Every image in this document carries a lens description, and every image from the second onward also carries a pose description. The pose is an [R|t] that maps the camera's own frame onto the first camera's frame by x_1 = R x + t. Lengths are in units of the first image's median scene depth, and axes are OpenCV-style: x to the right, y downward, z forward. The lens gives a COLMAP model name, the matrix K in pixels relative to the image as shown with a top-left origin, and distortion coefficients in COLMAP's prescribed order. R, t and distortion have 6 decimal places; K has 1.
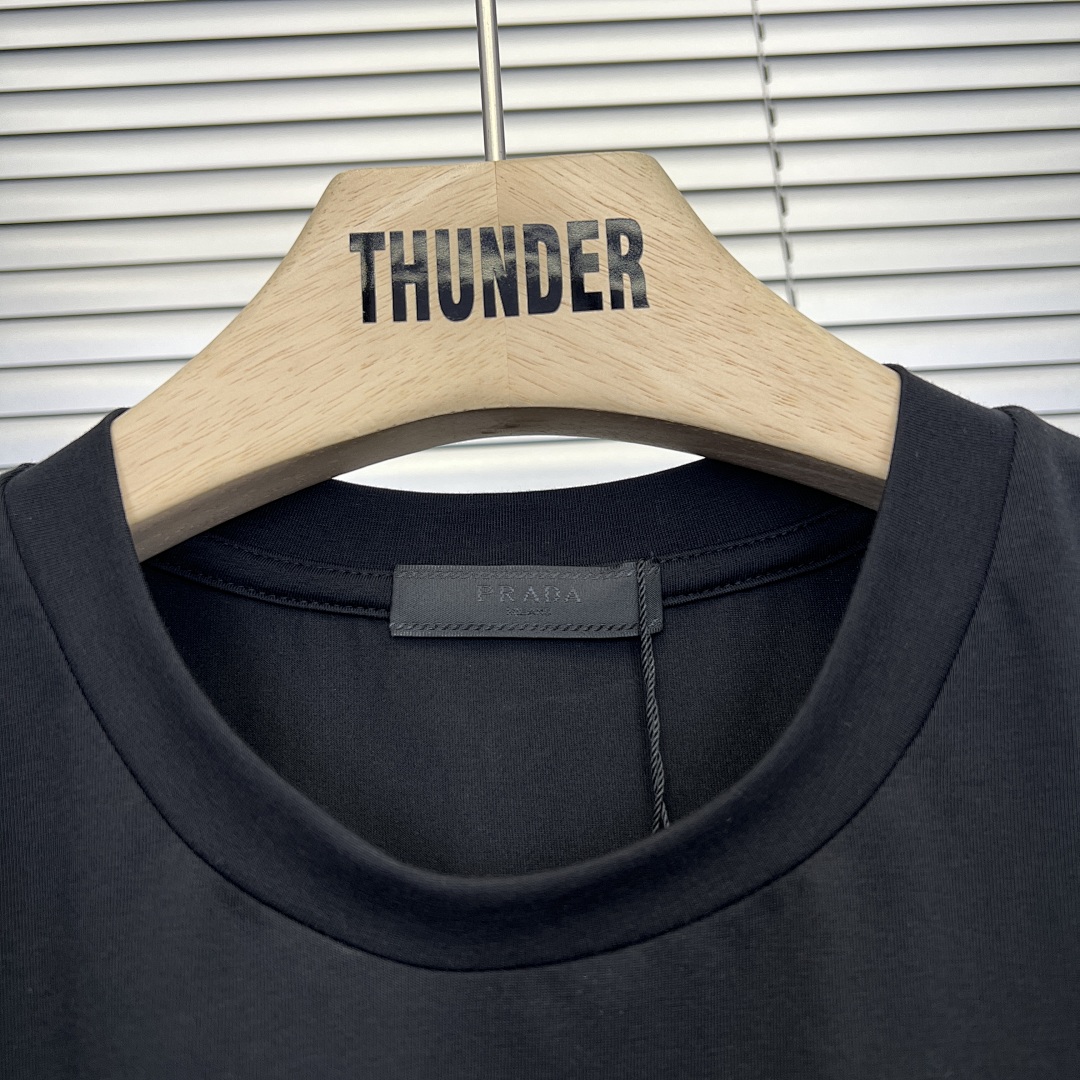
lens RADIAL K [[1165.1, 0, 562.4], [0, 1165.1, 554.8], [0, 0, 1]] dist [0.011248, 0.000000]
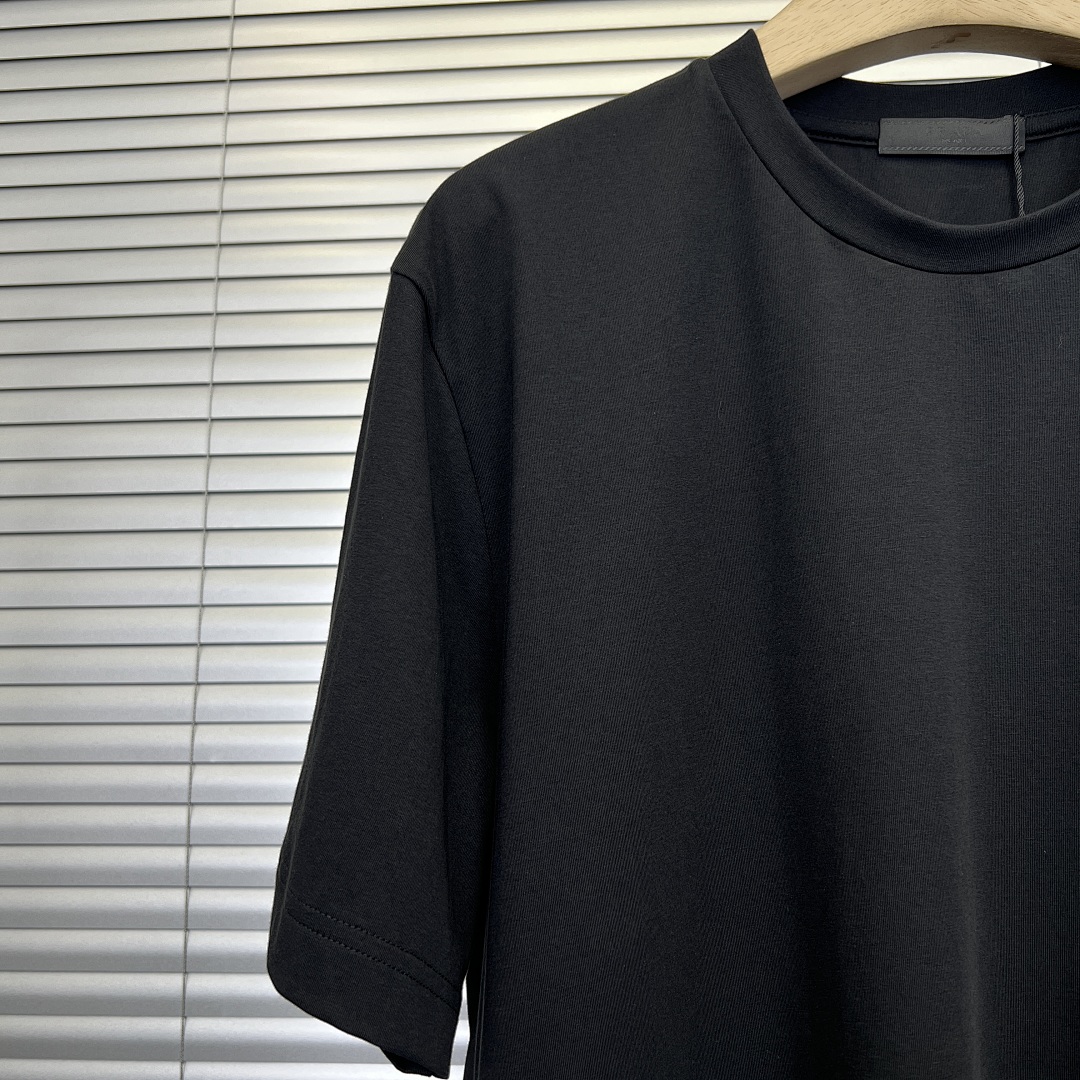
lens RADIAL K [[1165.1, 0, 550.5], [0, 1165.1, 542.5], [0, 0, 1]] dist [0.011248, 0.000000]
pose [[0.994048, 0.040763, -0.101033, -0.491199], [-0.033135, 0.996552, 0.076061, 0.612874], [0.103785, -0.072260, 0.991971, -1.078272]]
